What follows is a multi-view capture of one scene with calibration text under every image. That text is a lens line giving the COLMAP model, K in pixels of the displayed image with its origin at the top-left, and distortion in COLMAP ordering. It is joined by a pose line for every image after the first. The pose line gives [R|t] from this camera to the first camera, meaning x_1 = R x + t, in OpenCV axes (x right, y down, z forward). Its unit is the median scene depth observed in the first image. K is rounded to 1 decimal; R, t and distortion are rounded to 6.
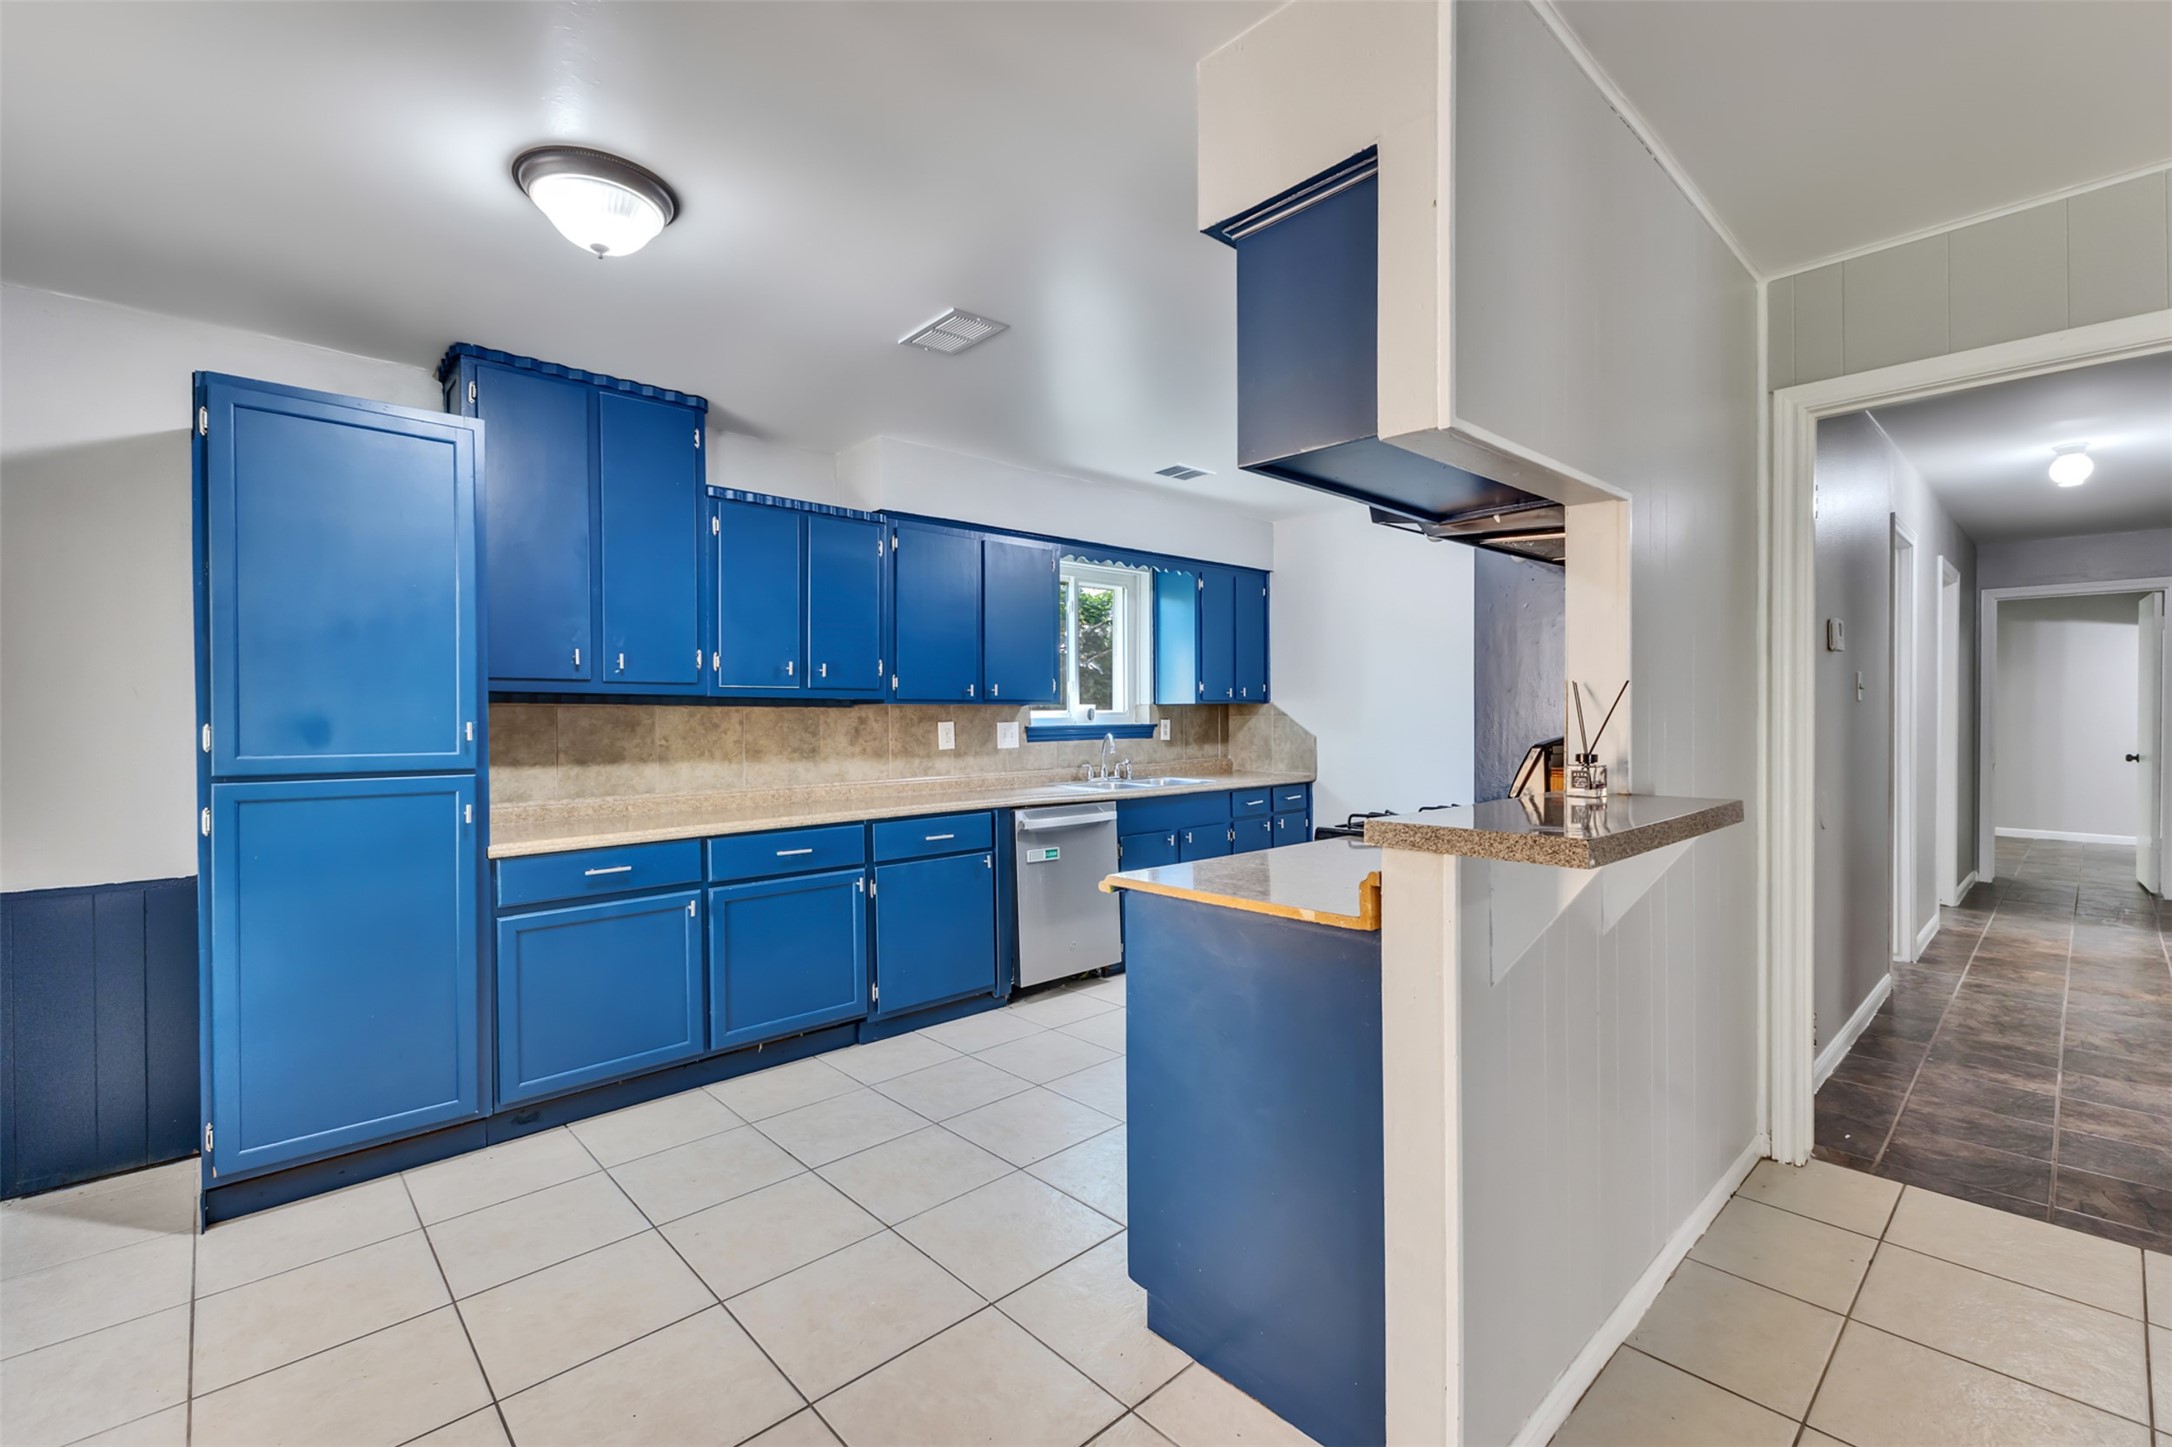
lens RADIAL K [[939.6, 0, 1081.7], [0, 939.6, 718.0], [0, 0, 1]] dist [0.017706, -0.003354]
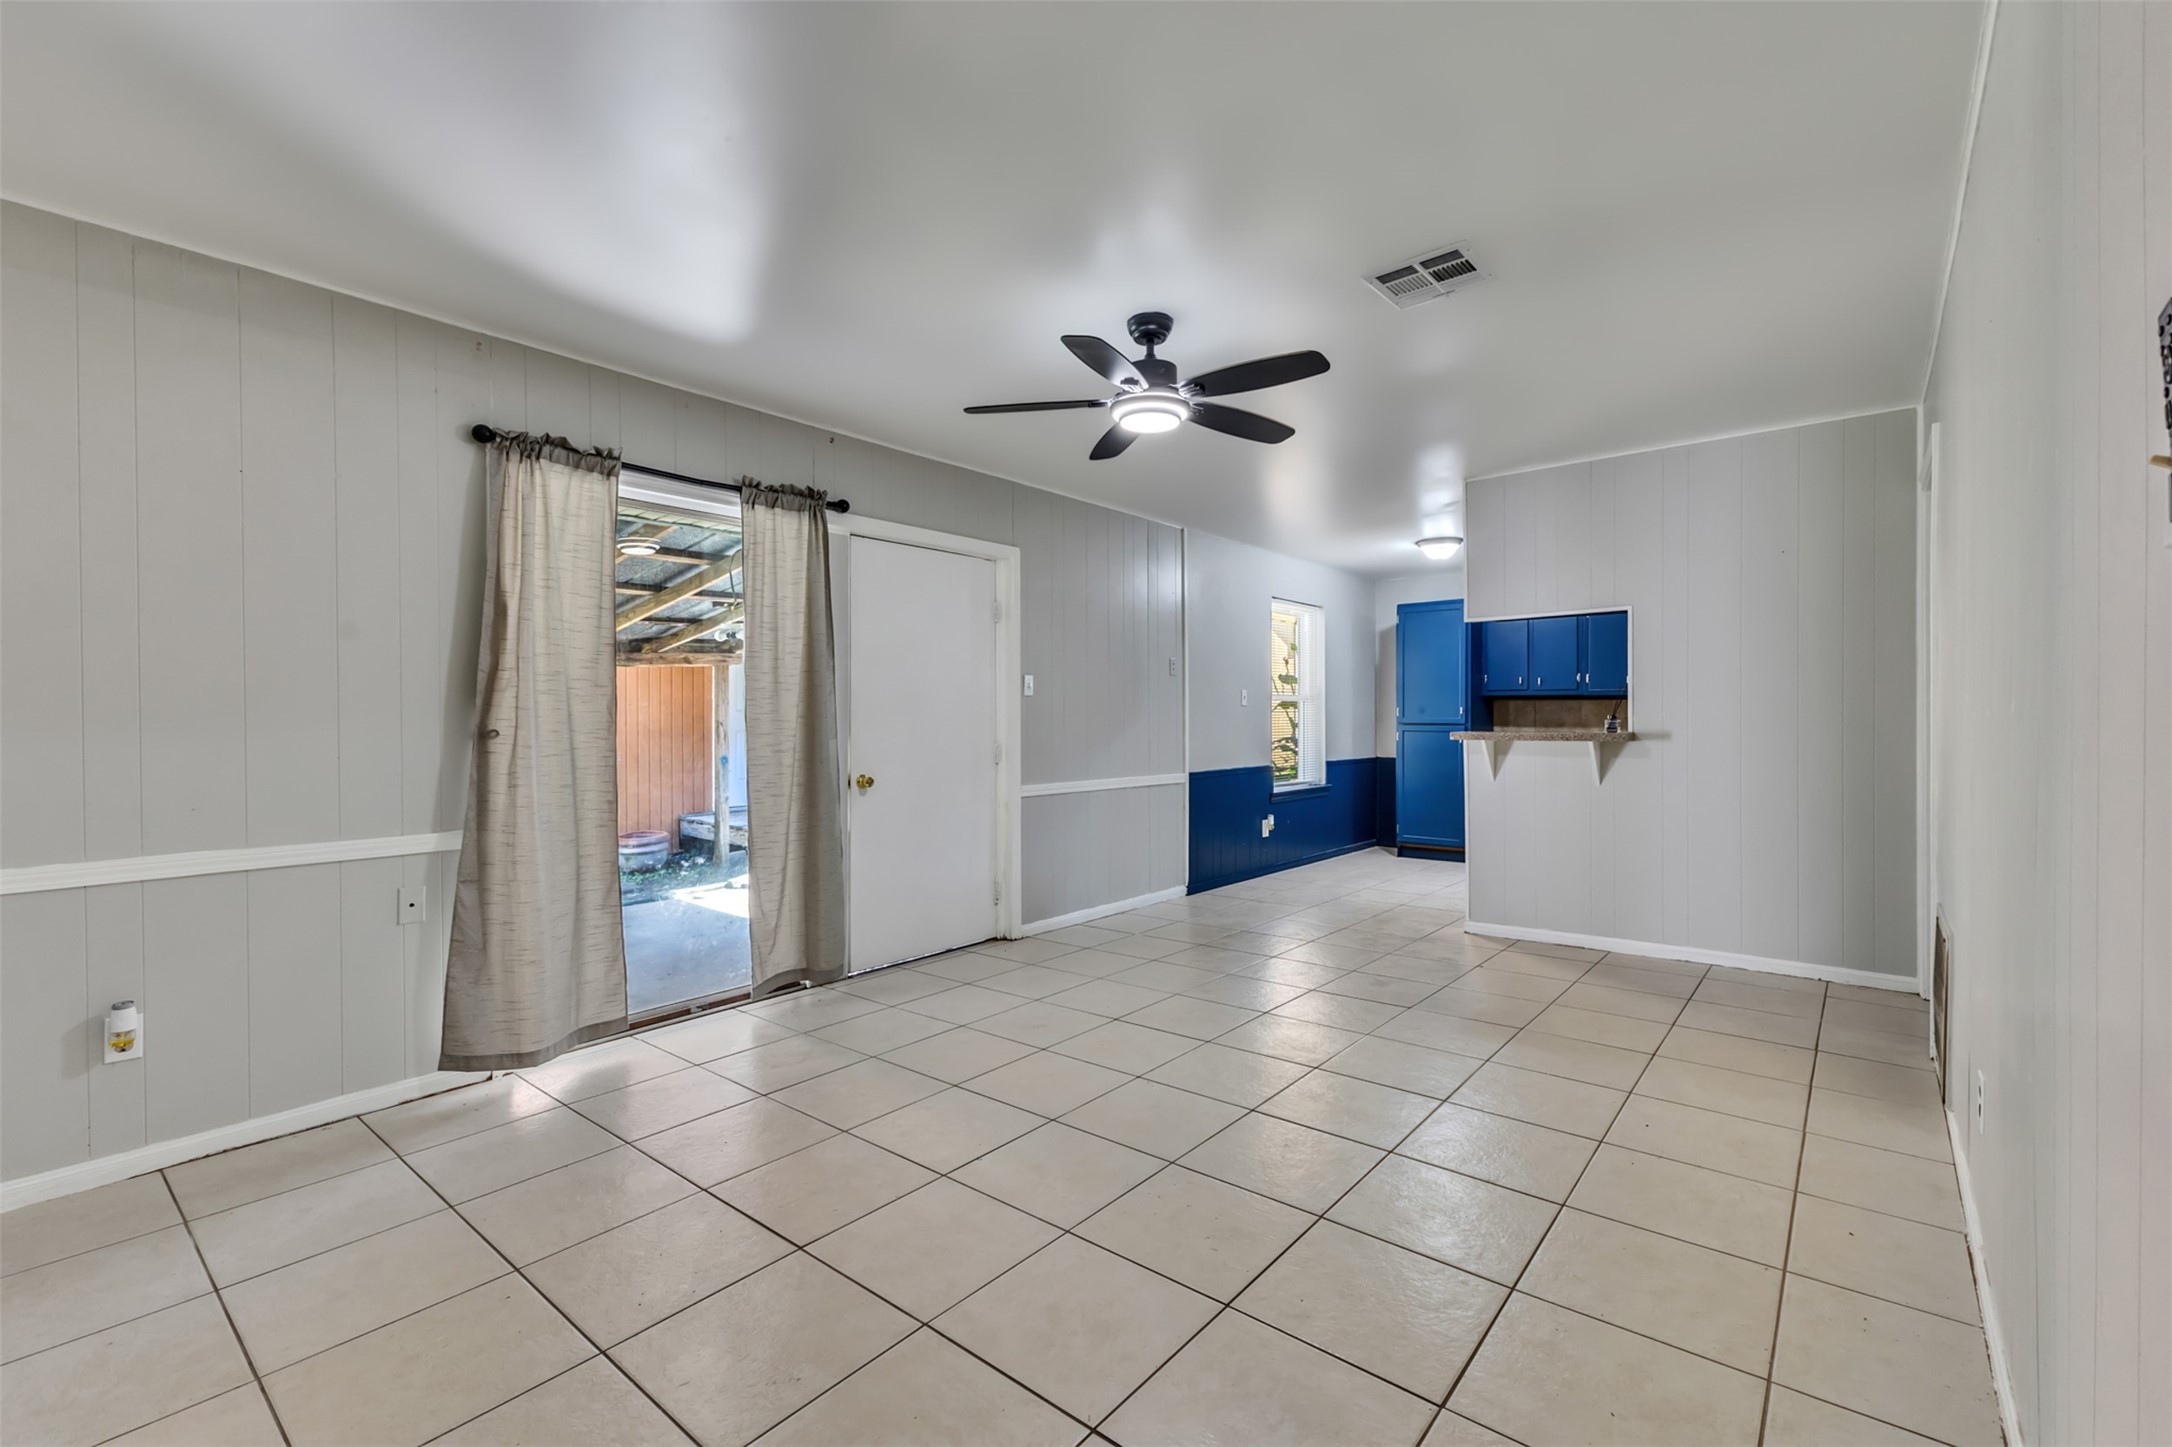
lens RADIAL K [[939.6, 0, 1085.4], [0, 939.6, 722.6], [0, 0, 1]] dist [0.017706, -0.003354]
pose [[0.127678, 0.010910, -0.991756, 1.553508], [-0.001683, 0.999940, 0.010784, 0.016655], [0.991814, 0.000292, 0.127689, -0.371914]]
